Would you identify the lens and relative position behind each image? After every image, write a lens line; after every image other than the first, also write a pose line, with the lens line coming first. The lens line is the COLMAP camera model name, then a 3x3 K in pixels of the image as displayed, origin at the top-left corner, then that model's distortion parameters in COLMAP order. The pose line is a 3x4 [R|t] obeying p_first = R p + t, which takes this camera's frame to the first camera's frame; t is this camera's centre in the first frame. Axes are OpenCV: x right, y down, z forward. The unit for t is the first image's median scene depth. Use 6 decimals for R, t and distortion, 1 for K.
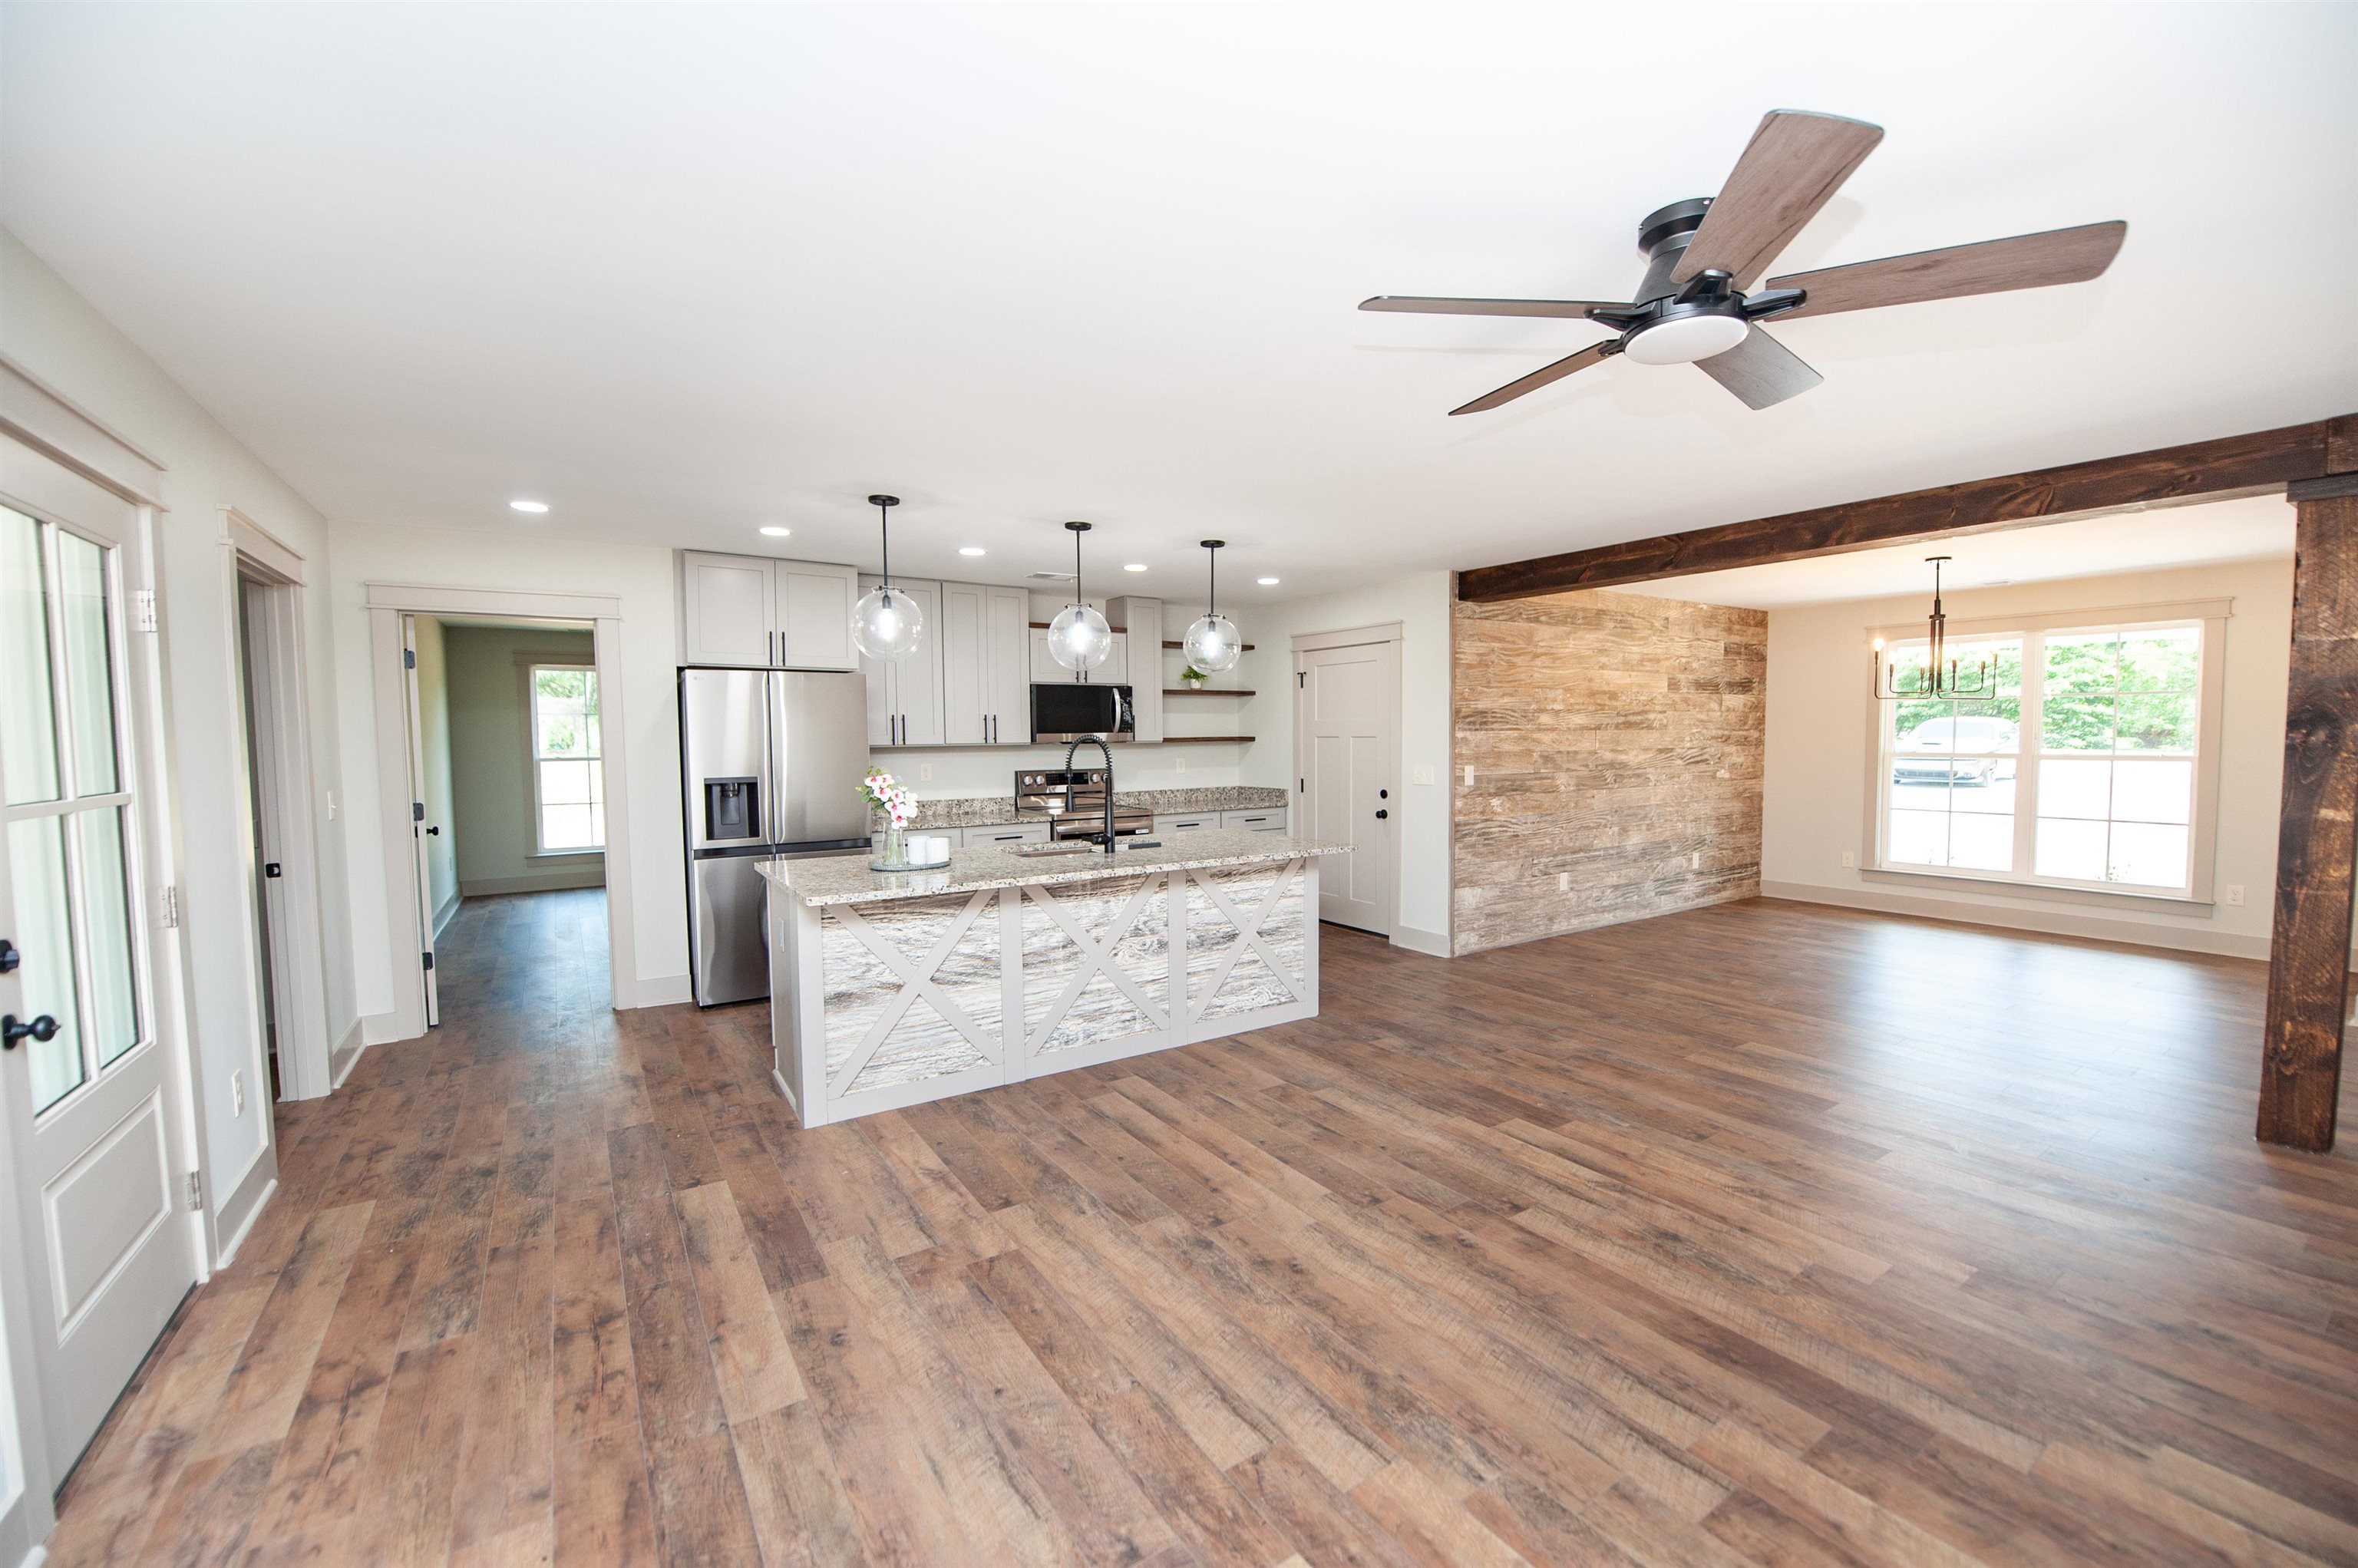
lens RADIAL K [[946.1, 0, 1183.2], [0, 946.1, 789.5], [0, 0, 1]] dist [-0.018706, -0.002110]
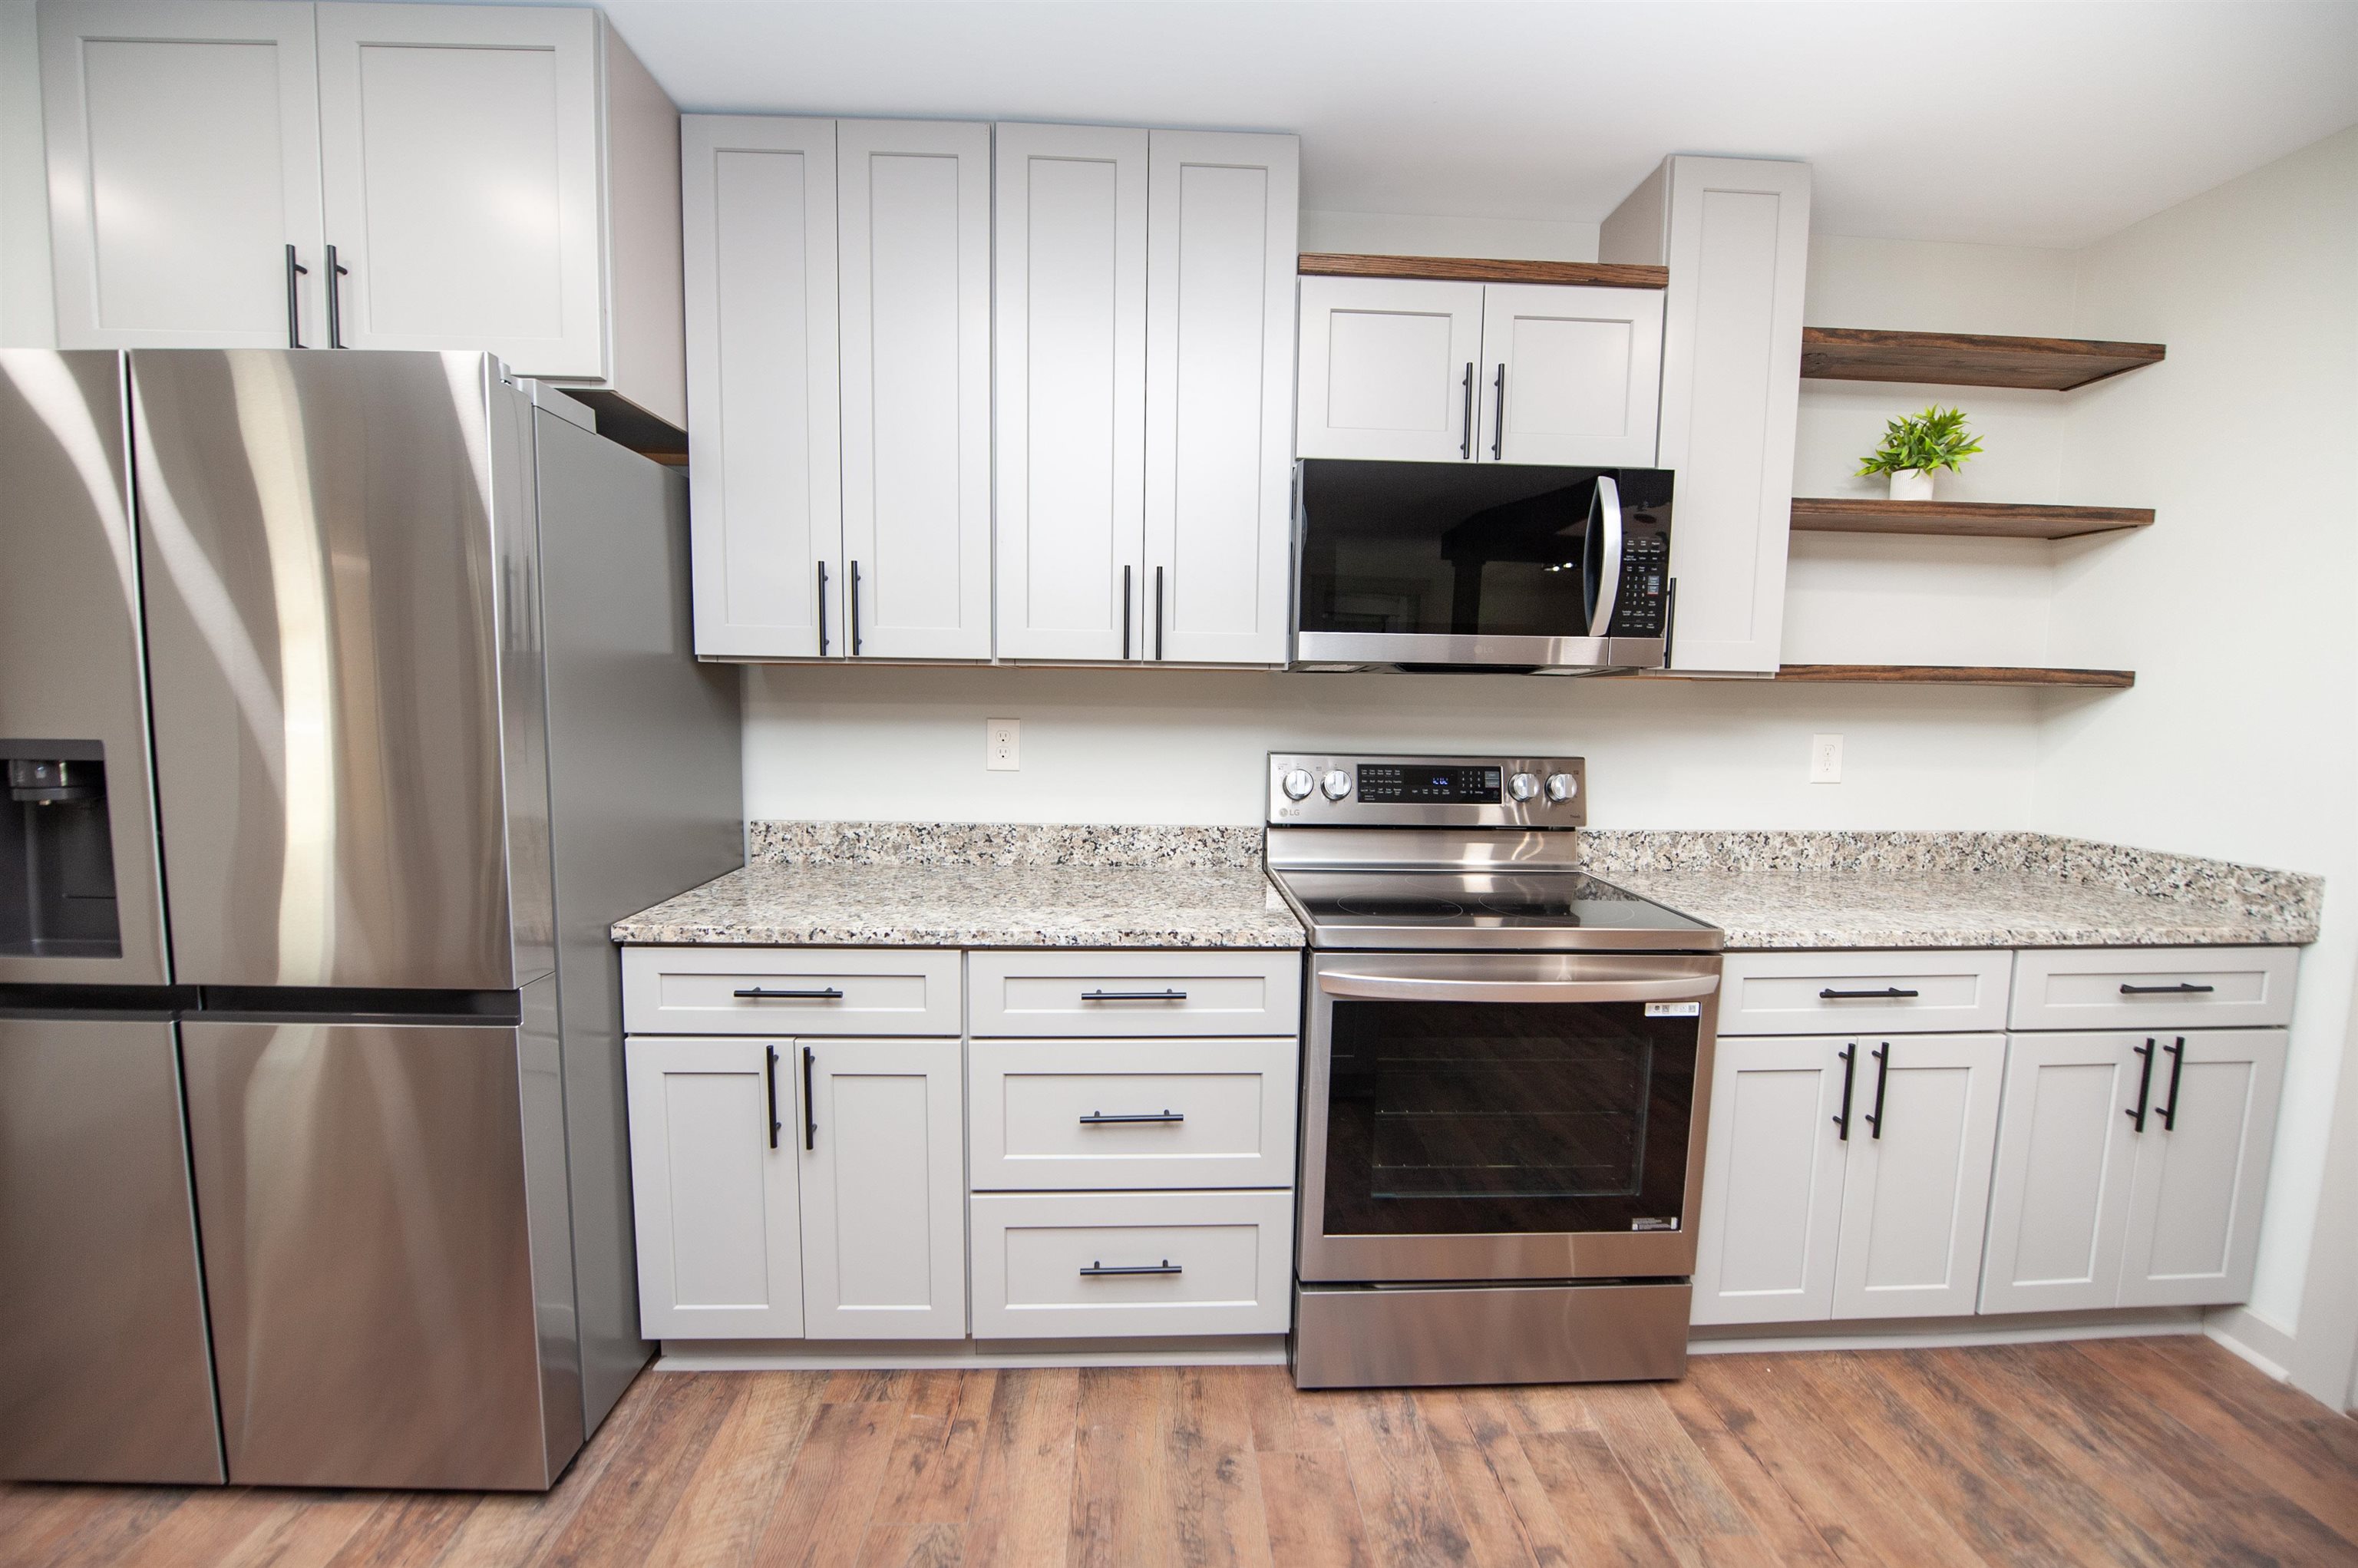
lens RADIAL K [[946.1, 0, 1194.6], [0, 946.1, 787.4], [0, 0, 1]] dist [-0.018706, -0.002110]
pose [[0.864014, 0.070029, -0.498574, -0.048126], [-0.051787, 0.997388, 0.050347, -0.034664], [0.500797, -0.017681, 0.865384, 1.051576]]
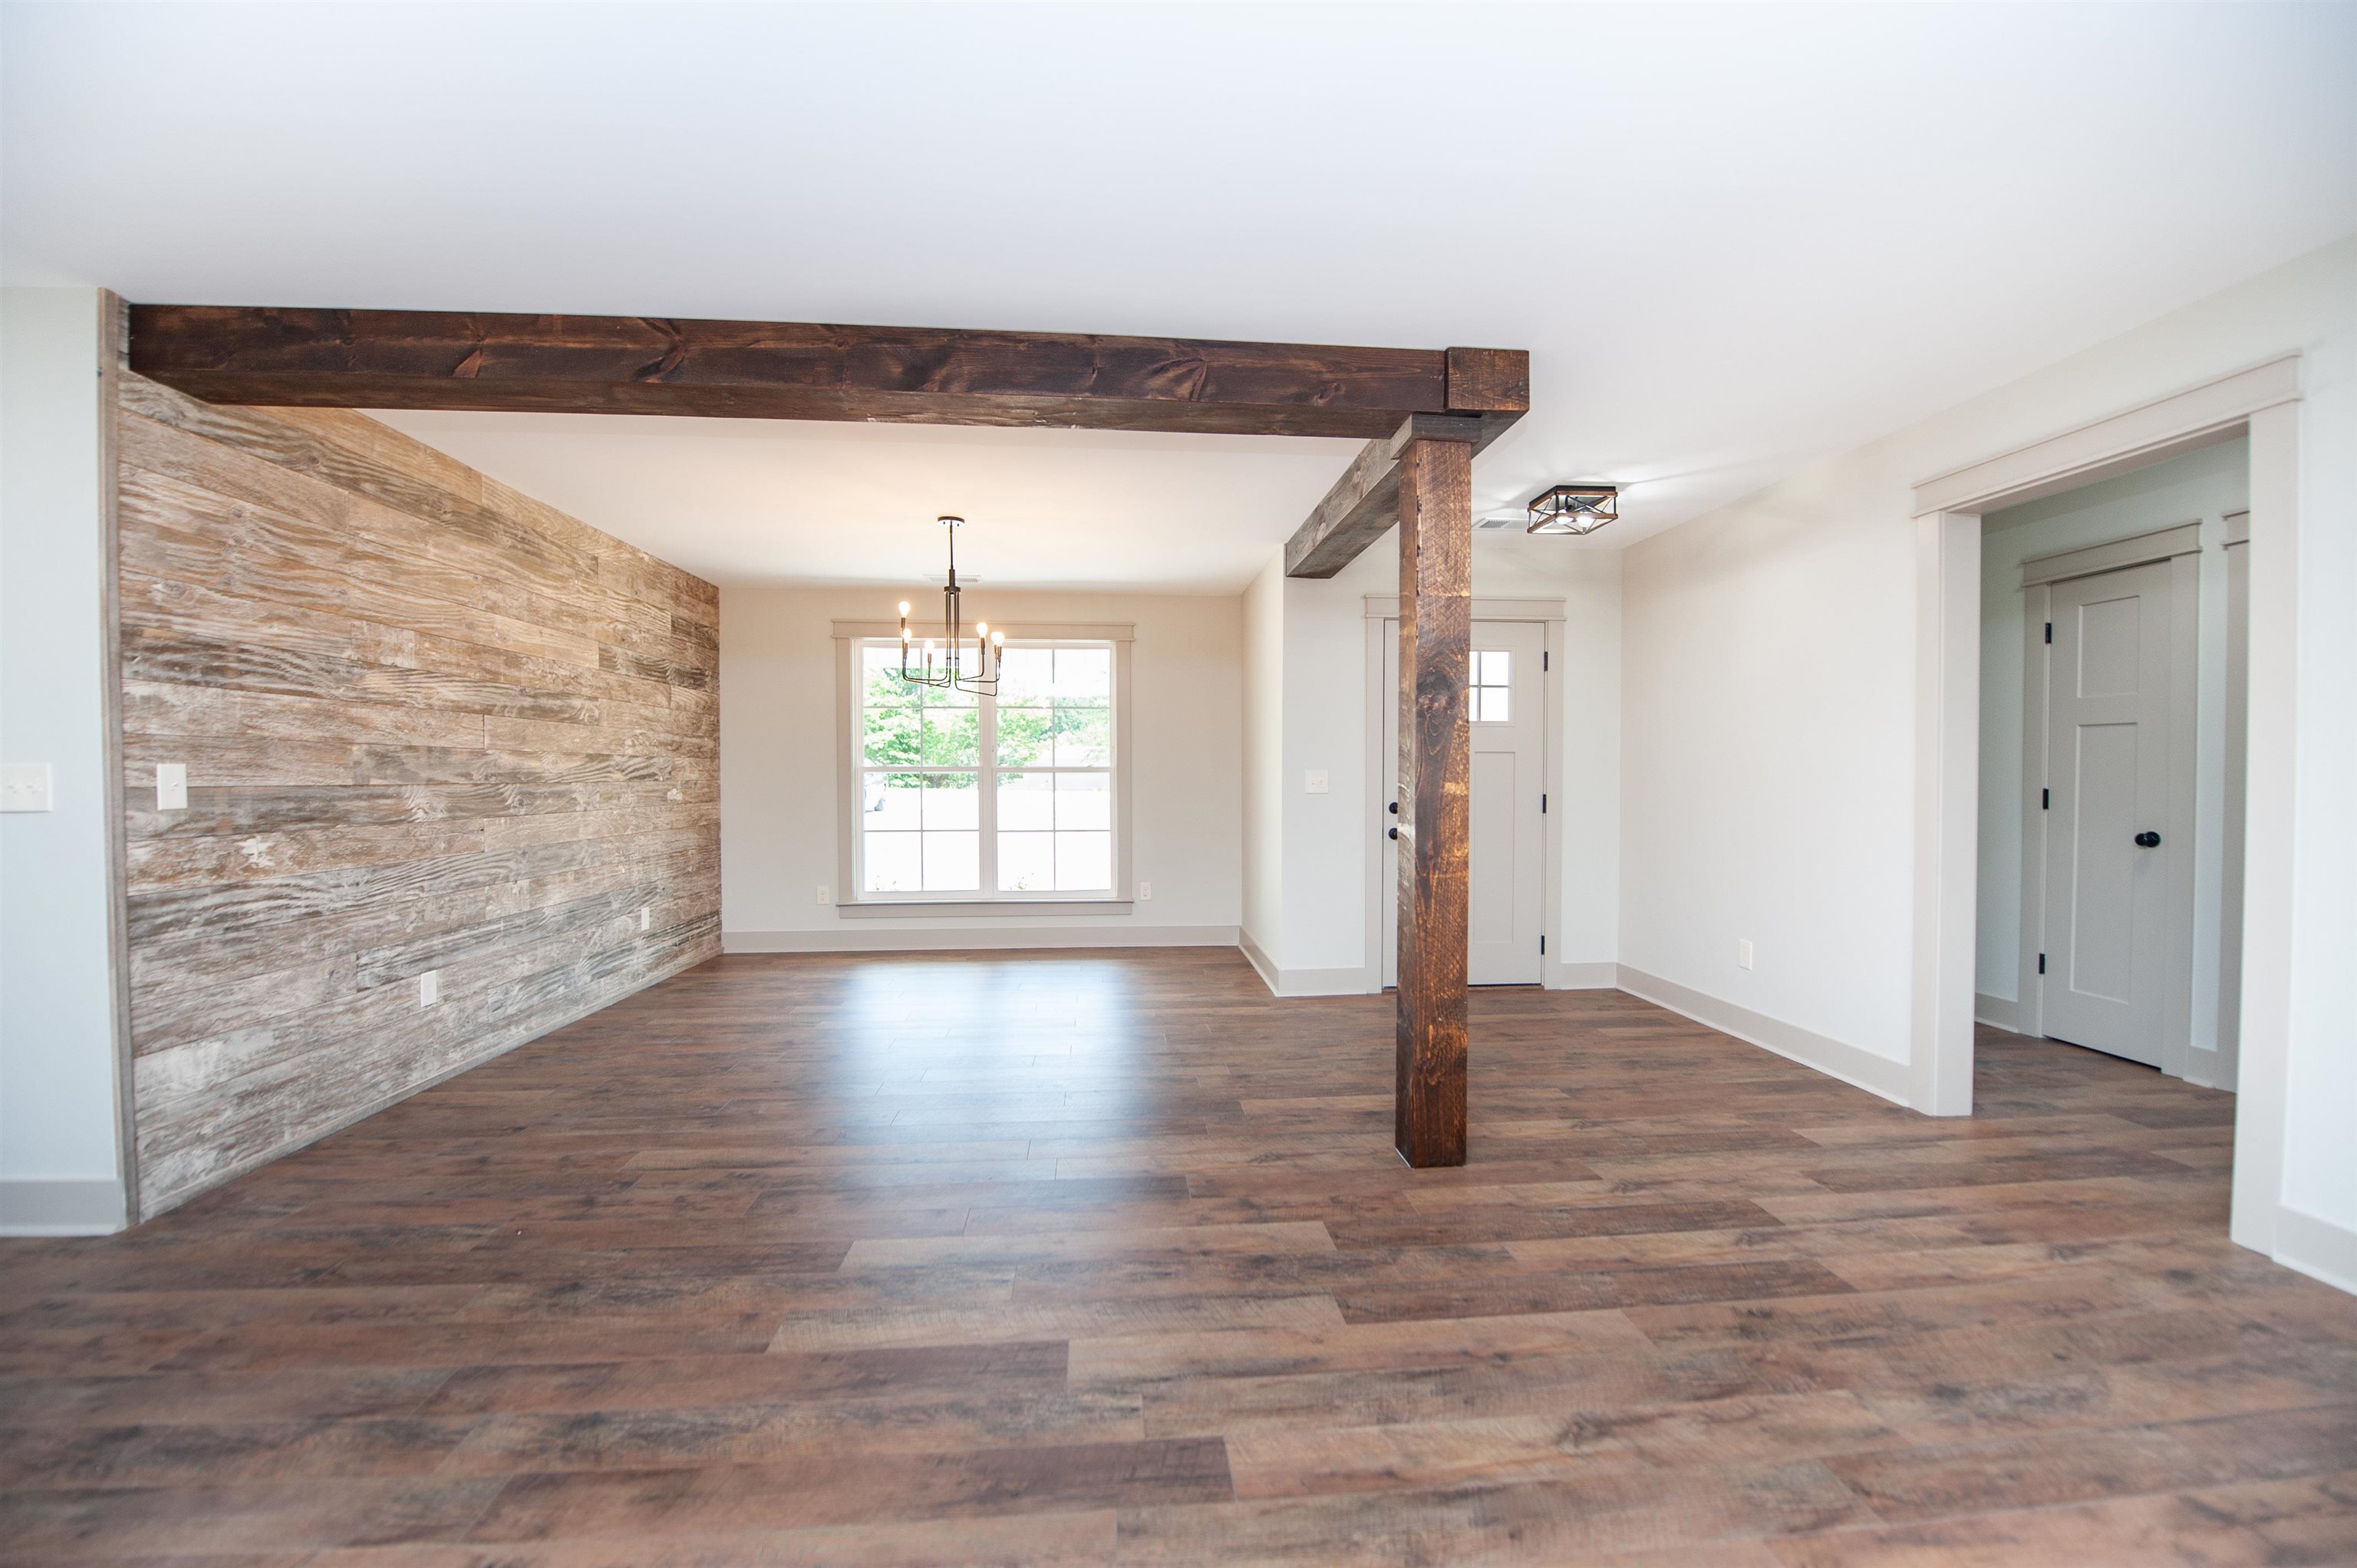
lens RADIAL K [[945.7, 0, 1180.0], [0, 945.7, 793.3], [0, 0, 1]] dist [-0.018706, -0.002110]
pose [[0.473854, -0.007906, 0.880568, 0.204778], [0.048554, 0.998673, -0.017162, 0.024008], [-0.879264, 0.050887, 0.473609, 0.539353]]
